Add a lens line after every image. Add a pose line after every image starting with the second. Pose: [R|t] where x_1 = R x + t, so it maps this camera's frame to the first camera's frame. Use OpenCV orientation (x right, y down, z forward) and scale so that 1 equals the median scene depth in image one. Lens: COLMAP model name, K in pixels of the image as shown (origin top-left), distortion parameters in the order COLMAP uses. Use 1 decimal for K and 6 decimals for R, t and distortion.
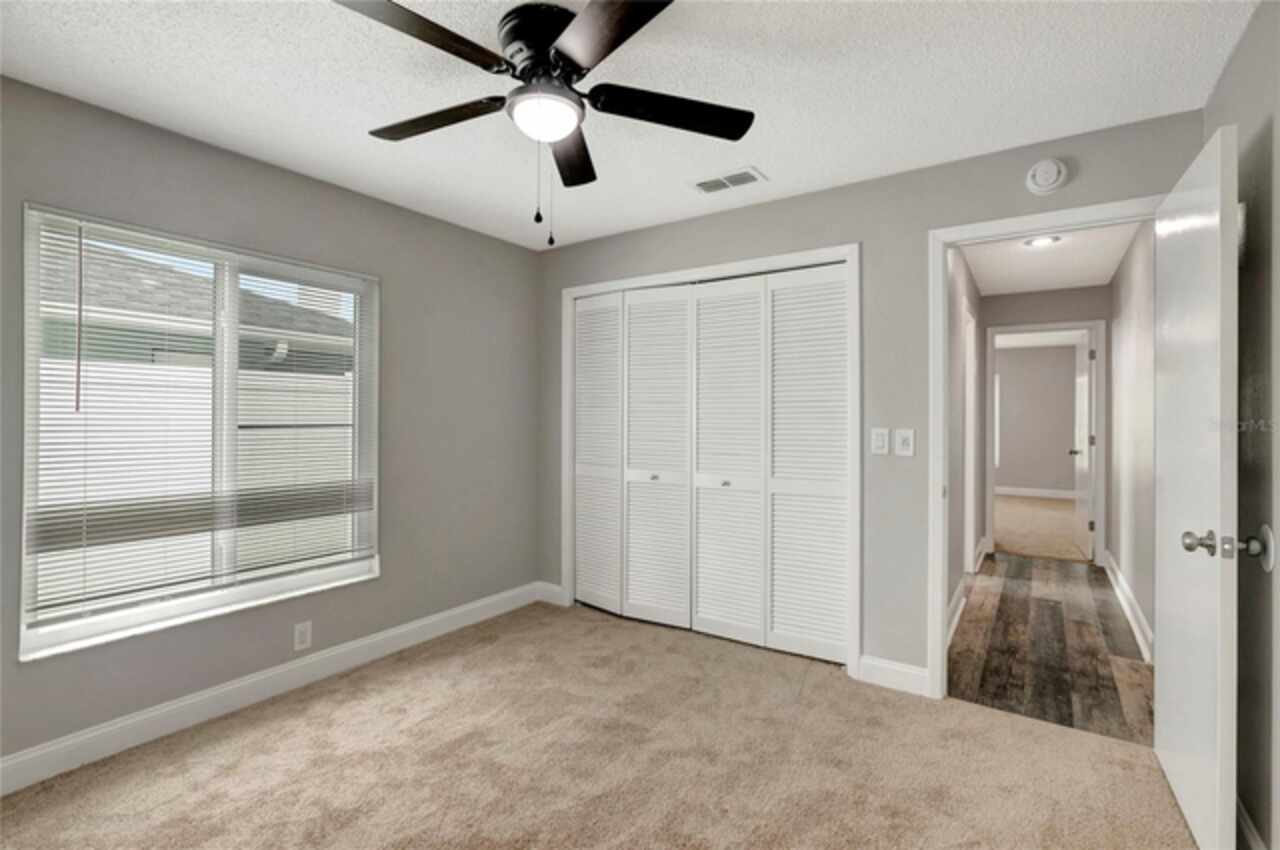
lens RADIAL K [[586.4, 0, 632.7], [0, 586.4, 426.2], [0, 0, 1]] dist [-0.018971, 0.004036]
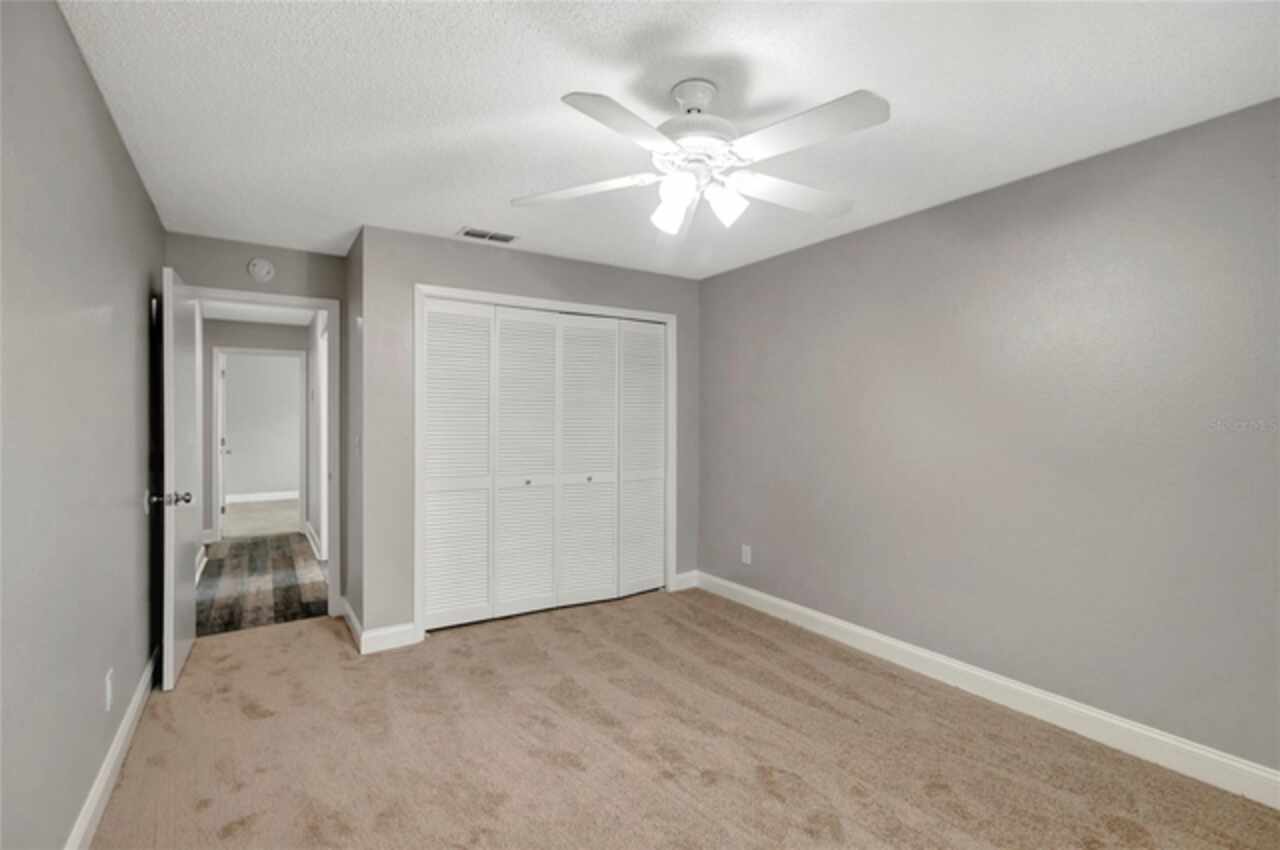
lens RADIAL K [[586.4, 0, 637.2], [0, 586.4, 426.9], [0, 0, 1]] dist [-0.018971, 0.004036]
pose [[0.371173, -0.022116, 0.928300, -0.929025], [0.010956, 0.999751, 0.019438, -0.036292], [-0.928499, 0.002955, 0.371322, 0.419523]]
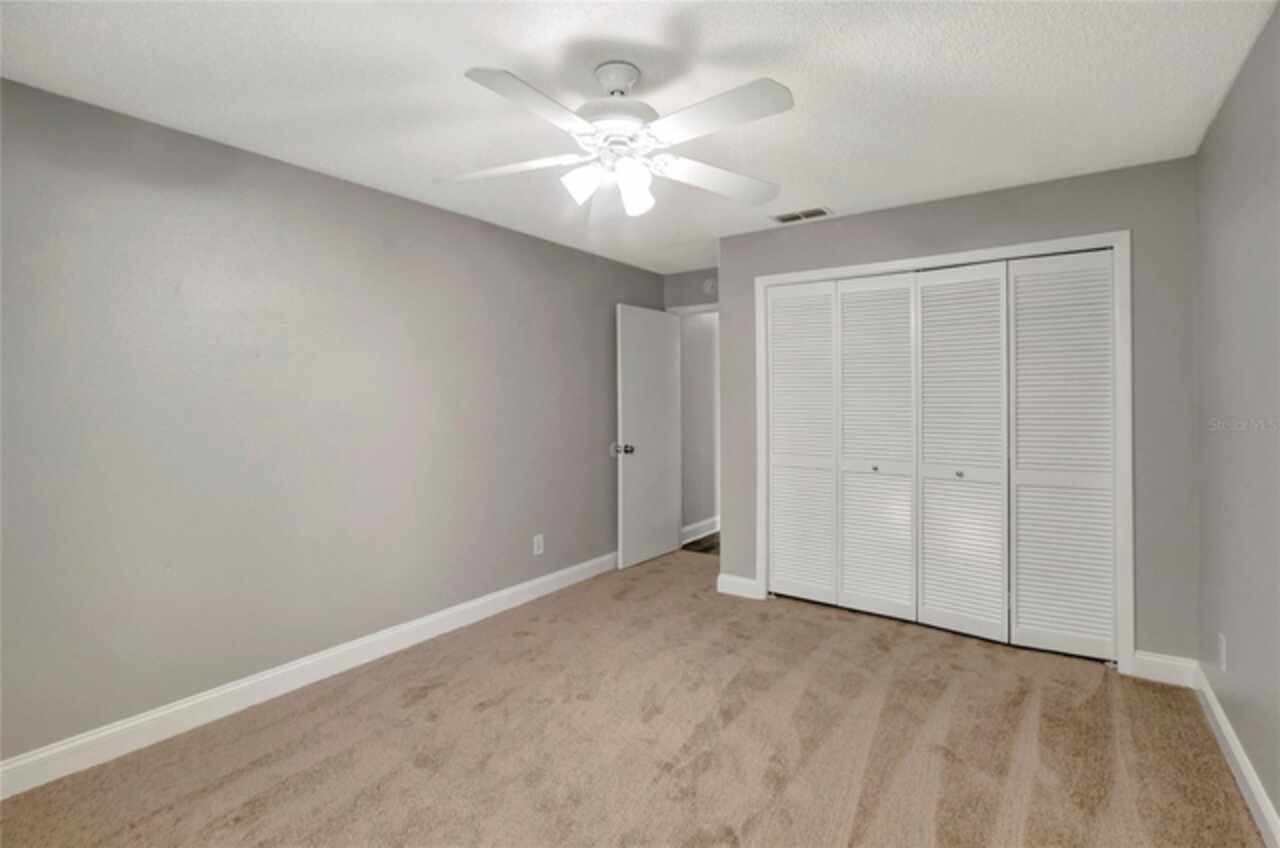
lens RADIAL K [[586.4, 0, 632.3], [0, 586.4, 402.1], [0, 0, 1]] dist [-0.018971, 0.004036]
pose [[0.999825, -0.011172, -0.015016, -0.360301], [0.011135, 0.999935, -0.002539, -0.026835], [0.015043, 0.002371, 0.999884, 0.014428]]
